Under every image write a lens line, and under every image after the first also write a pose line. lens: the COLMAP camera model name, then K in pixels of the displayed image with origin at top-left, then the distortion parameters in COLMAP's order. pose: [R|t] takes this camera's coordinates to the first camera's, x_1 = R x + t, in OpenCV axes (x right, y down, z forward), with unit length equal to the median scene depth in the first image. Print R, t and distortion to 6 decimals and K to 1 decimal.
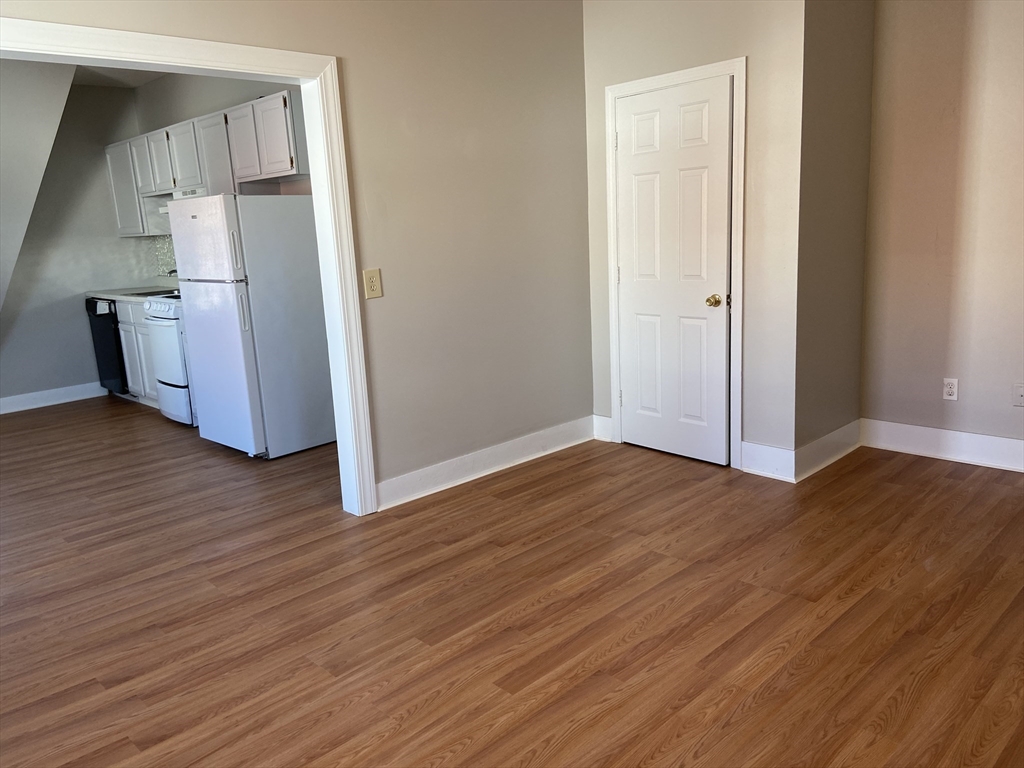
lens RADIAL K [[769.0, 0, 506.7], [0, 769.0, 378.7], [0, 0, 1]] dist [0.099661, -0.107820]
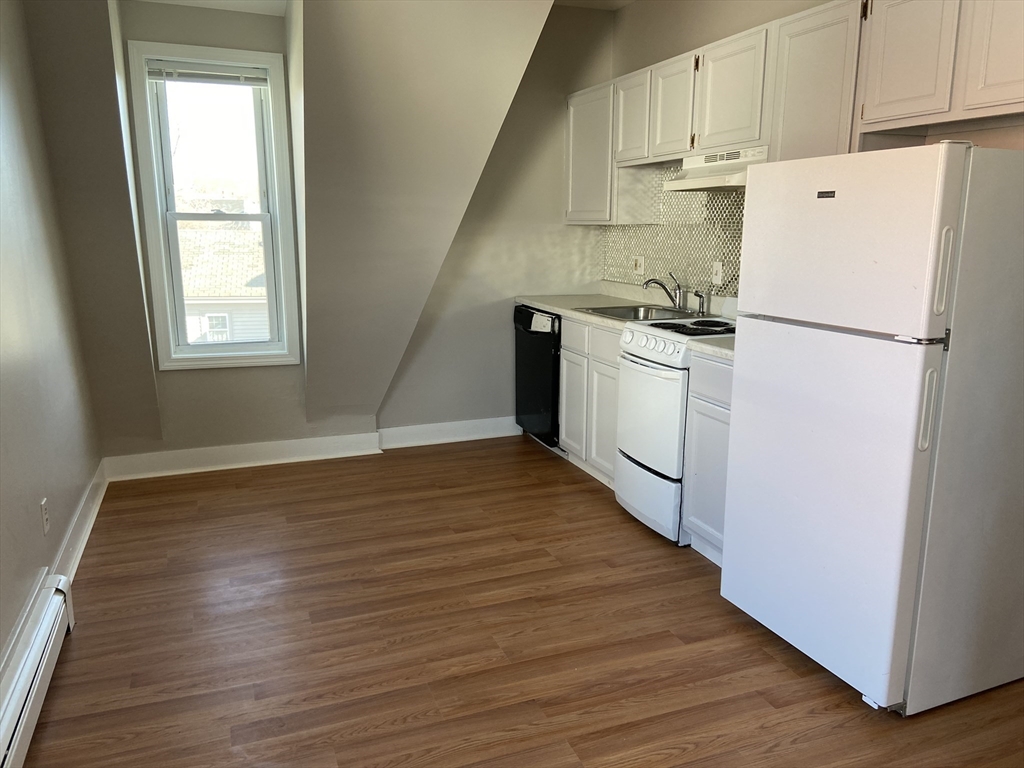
lens RADIAL K [[769.0, 0, 513.4], [0, 769.0, 383.6], [0, 0, 1]] dist [0.099661, -0.107820]
pose [[0.919672, 0.134116, -0.369074, -0.299643], [-0.128146, 0.990917, 0.040767, -0.067298], [0.371189, 0.009803, 0.928506, 0.375204]]
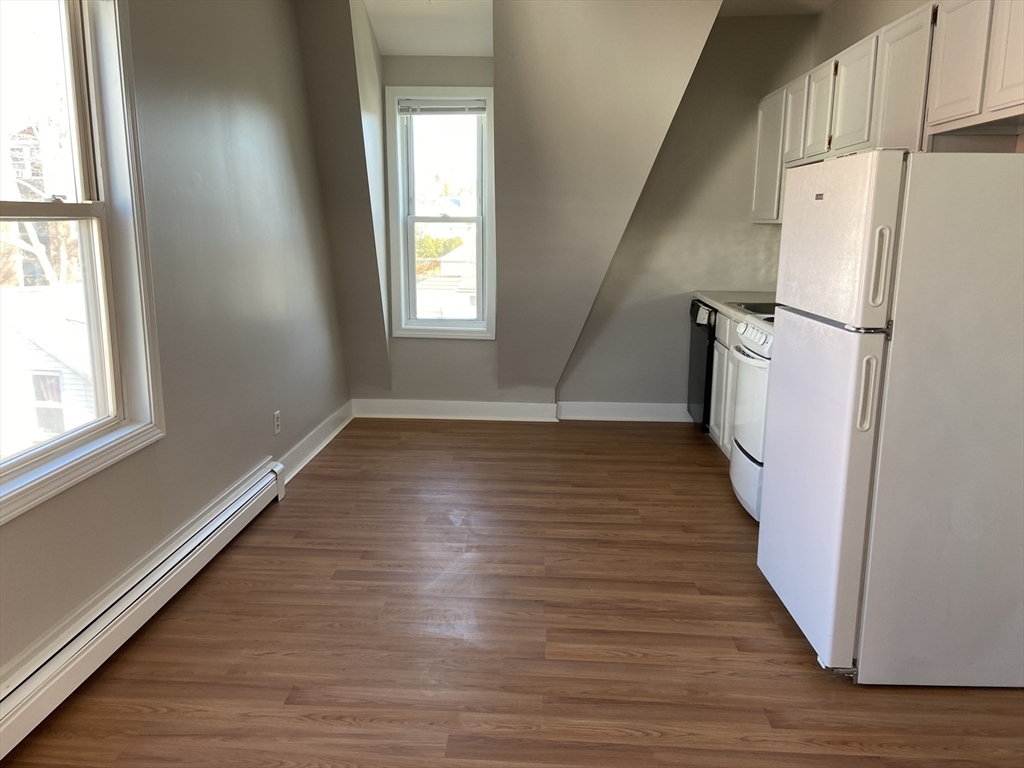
lens RADIAL K [[769.0, 0, 494.0], [0, 769.0, 375.3], [0, 0, 1]] dist [0.099661, -0.107820]
pose [[0.665427, 0.199628, -0.719274, -0.109032], [-0.186286, 0.977499, 0.098956, -0.077487], [0.722844, 0.068143, 0.687643, 0.374943]]
